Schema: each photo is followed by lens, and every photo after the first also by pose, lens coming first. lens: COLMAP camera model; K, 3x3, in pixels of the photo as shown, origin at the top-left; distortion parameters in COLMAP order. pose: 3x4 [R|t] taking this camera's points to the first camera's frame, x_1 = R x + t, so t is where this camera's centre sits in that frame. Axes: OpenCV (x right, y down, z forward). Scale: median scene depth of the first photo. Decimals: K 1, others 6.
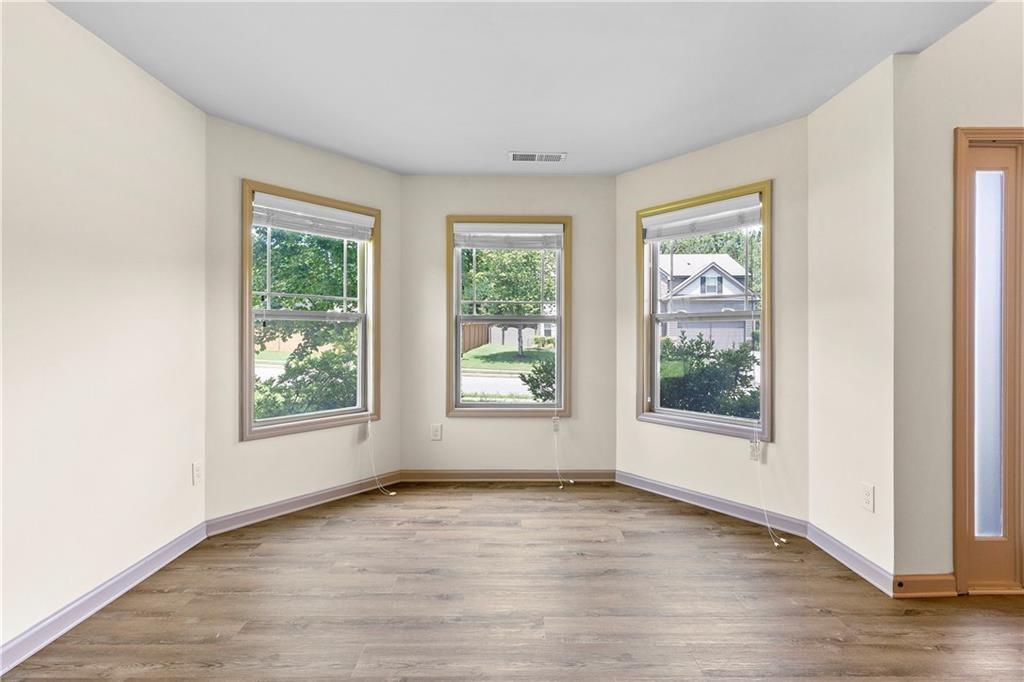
lens RADIAL K [[494.2, 0, 512.0], [0, 494.2, 341.0], [0, 0, 1]] dist [0.000129, -0.000281]
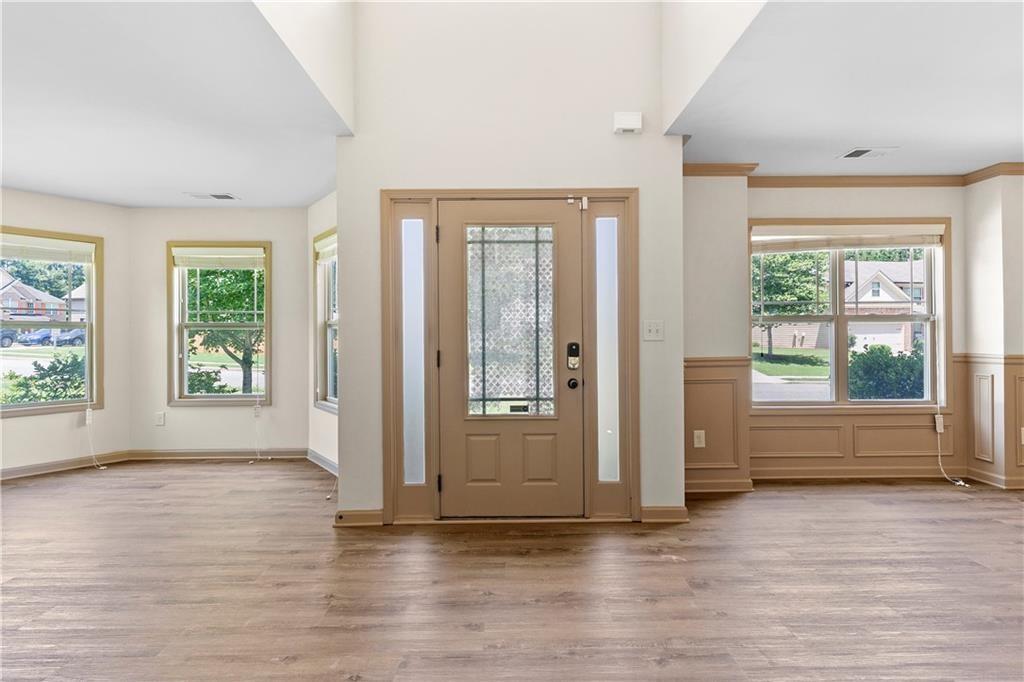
lens RADIAL K [[494.2, 0, 512.0], [0, 494.2, 341.0], [0, 0, 1]] dist [0.000129, -0.000281]
pose [[0.999945, -0.008264, 0.006483, 0.806634], [0.008265, 0.999966, -0.000145, -0.000594], [-0.006482, 0.000198, 0.999979, -0.254349]]
